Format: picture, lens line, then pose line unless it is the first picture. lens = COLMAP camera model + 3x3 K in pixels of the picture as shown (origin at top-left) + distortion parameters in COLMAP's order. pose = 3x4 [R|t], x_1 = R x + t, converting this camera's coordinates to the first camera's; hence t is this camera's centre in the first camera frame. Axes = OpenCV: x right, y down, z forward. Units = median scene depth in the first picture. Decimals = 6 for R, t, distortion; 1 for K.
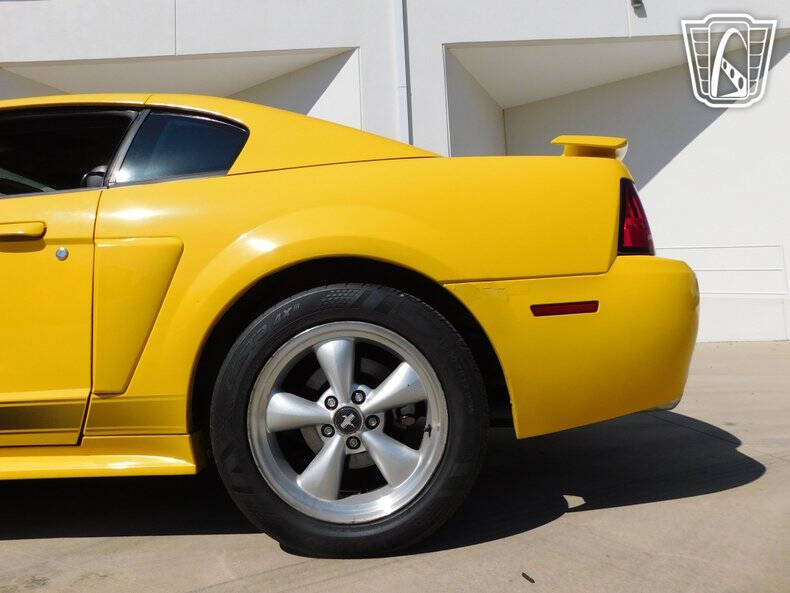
lens RADIAL K [[523.7, 0, 390.6], [0, 523.7, 294.7], [0, 0, 1]] dist [-0.076597, 0.061346]
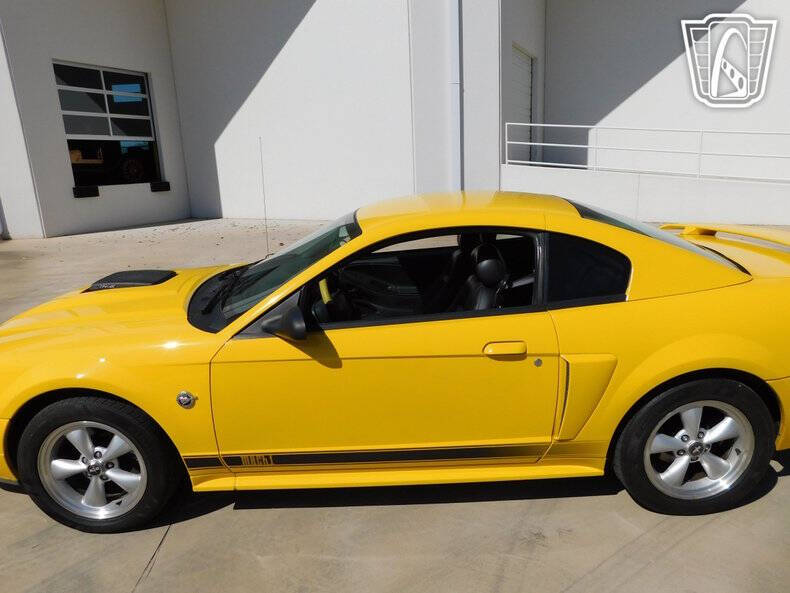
lens RADIAL K [[523.7, 0, 390.6], [0, 523.7, 294.7], [0, 0, 1]] dist [-0.076597, 0.061346]
pose [[0.999376, -0.008228, 0.034346, -1.174360], [-0.003138, 0.947955, 0.318390, -0.810552], [-0.035178, -0.318299, 0.947337, -0.460971]]
